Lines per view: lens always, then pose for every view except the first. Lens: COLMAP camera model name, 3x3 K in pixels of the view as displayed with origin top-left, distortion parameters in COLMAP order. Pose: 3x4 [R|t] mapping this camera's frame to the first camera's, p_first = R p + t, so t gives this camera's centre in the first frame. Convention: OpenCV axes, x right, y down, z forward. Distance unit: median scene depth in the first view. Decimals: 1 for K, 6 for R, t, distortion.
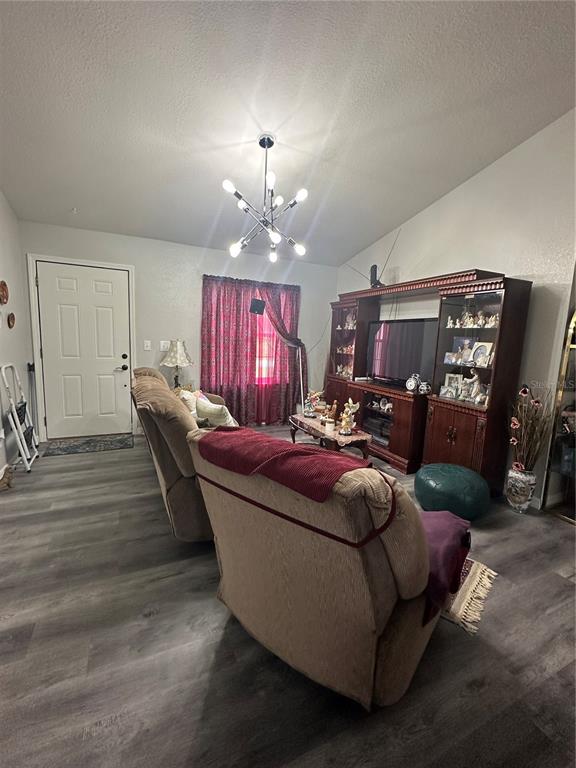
lens RADIAL K [[331.7, 0, 288.0], [0, 331.7, 384.0], [0, 0, 1]] dist [0.000147, 0.000046]
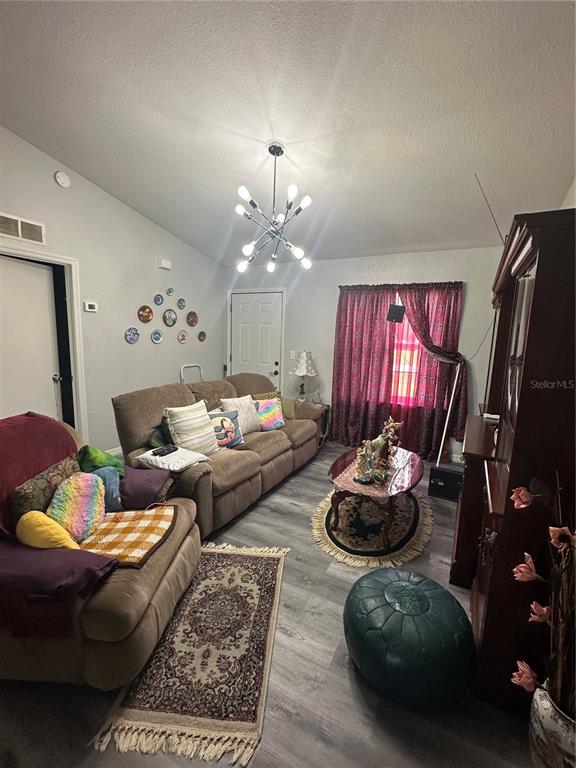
lens RADIAL K [[331.7, 0, 288.0], [0, 331.7, 384.0], [0, 0, 1]] dist [0.000147, 0.000046]
pose [[0.601990, 0.097542, -0.792524, 0.440435], [-0.117991, 0.992482, 0.032528, -0.047720], [0.789738, 0.073929, 0.608973, 0.271316]]
